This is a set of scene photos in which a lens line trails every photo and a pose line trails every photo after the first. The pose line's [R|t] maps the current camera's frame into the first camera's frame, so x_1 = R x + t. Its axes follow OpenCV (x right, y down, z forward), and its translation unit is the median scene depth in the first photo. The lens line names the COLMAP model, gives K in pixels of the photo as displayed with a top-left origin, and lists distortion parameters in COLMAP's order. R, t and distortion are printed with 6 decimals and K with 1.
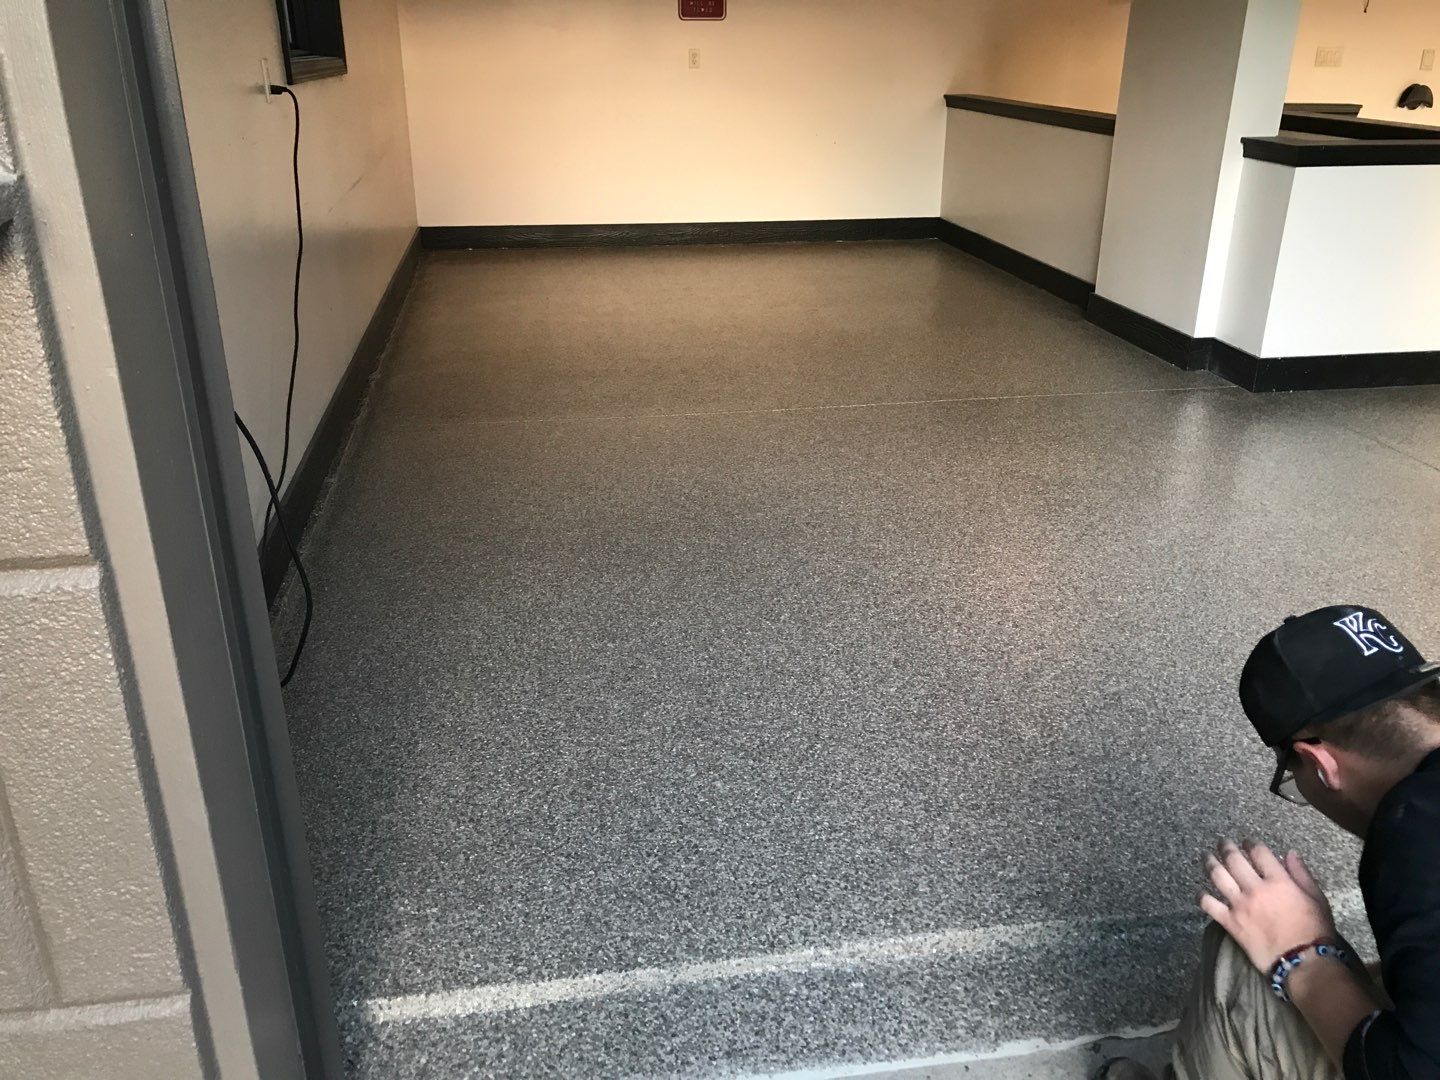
lens RADIAL K [[1173.2, 0, 720.0], [0, 1173.2, 540.0], [0, 0, 1]] dist [0.004407, -0.002837]
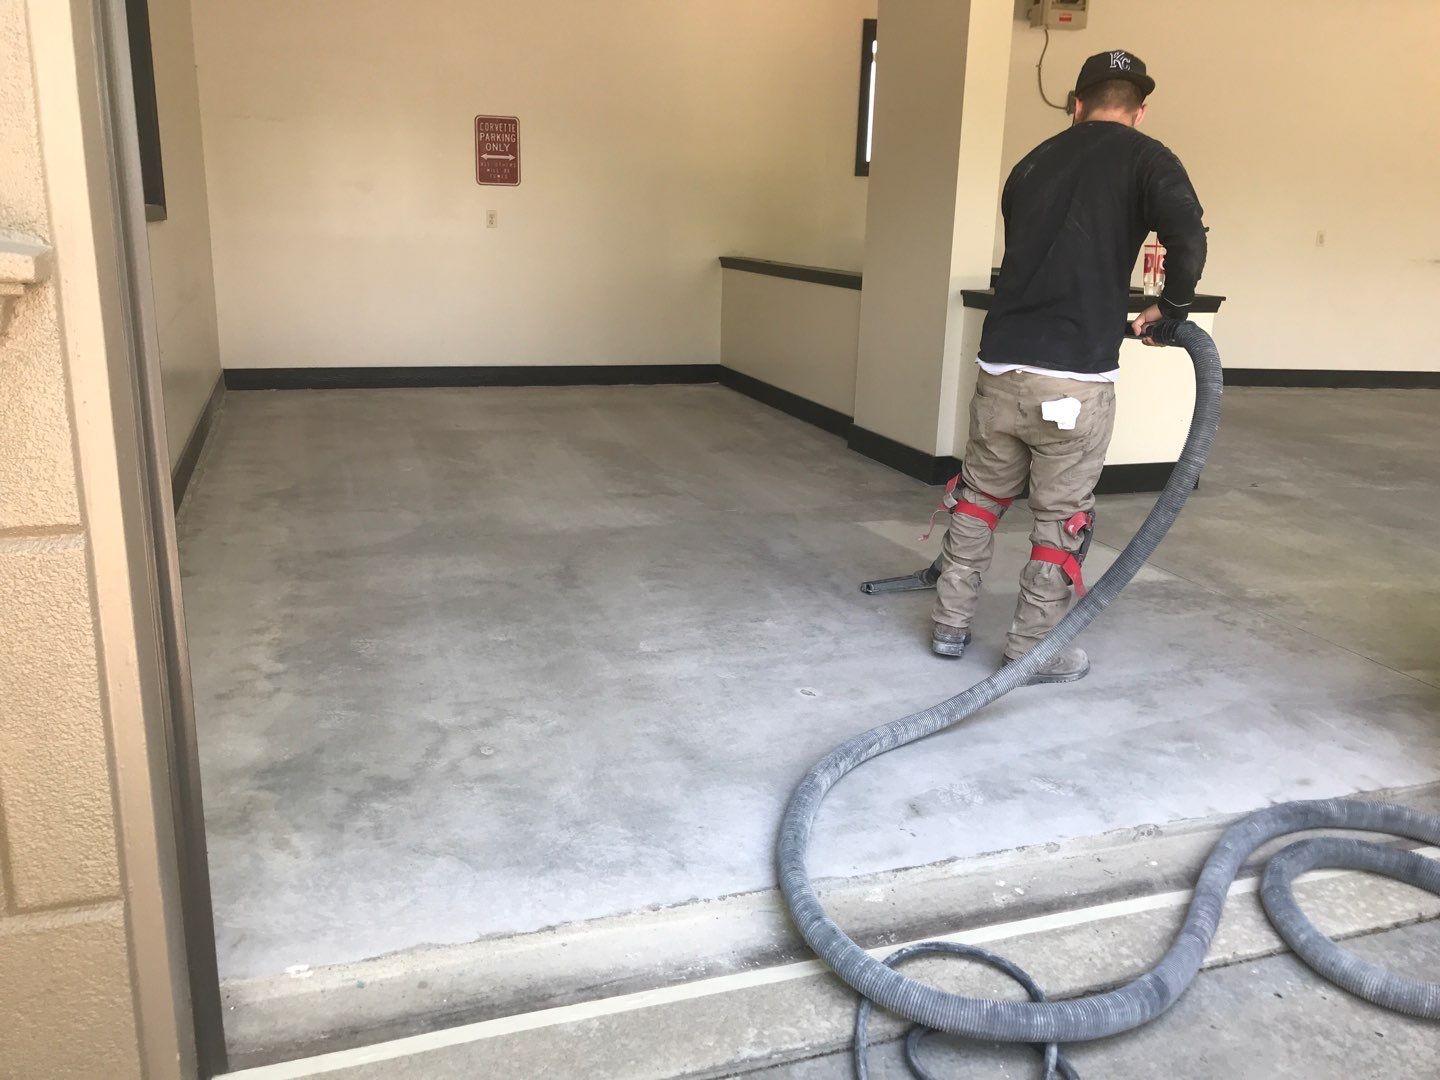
lens RADIAL K [[1173.2, 0, 720.0], [0, 1173.2, 540.0], [0, 0, 1]] dist [0.004407, -0.002837]
pose [[0.984648, -0.020198, 0.173378, -0.019204], [0.042393, 0.991214, -0.125288, 0.093182], [-0.169324, 0.130714, 0.976854, -0.177087]]
